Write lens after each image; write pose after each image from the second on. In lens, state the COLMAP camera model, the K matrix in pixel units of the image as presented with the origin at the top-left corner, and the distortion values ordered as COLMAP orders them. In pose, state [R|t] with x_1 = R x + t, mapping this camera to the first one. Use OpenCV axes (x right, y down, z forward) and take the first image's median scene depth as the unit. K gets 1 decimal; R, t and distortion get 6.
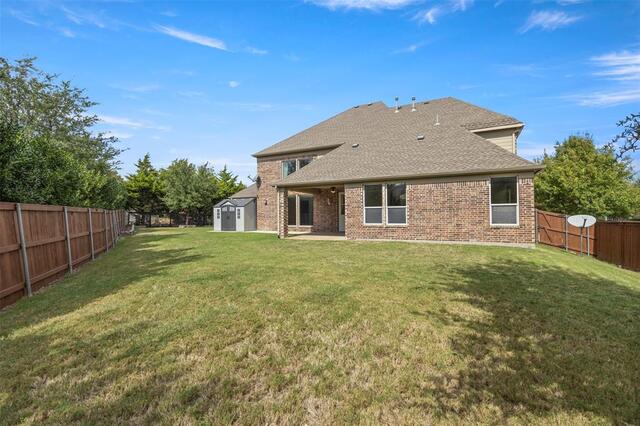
lens RADIAL K [[296.9, 0, 318.5], [0, 296.9, 217.3], [0, 0, 1]] dist [0.002456, 0.000323]
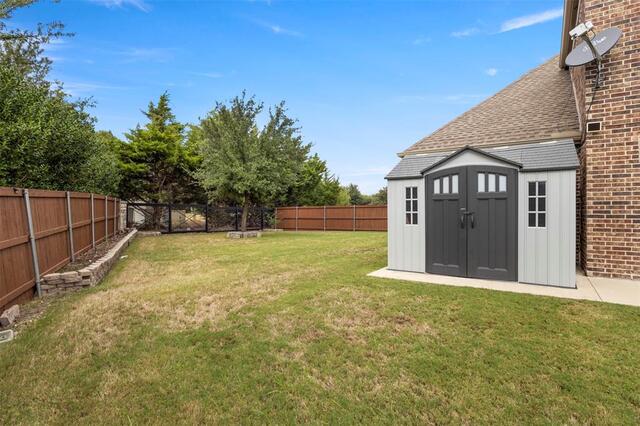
lens RADIAL K [[336.9, 0, 320.0], [0, 336.9, 213.0], [0, 0, 1]] dist [0.001266, 0.000077]
pose [[0.994041, 0.003984, -0.108931, -0.255807], [-0.003806, 0.999991, 0.001836, -0.003375], [0.108937, -0.001411, 0.994048, 0.469836]]
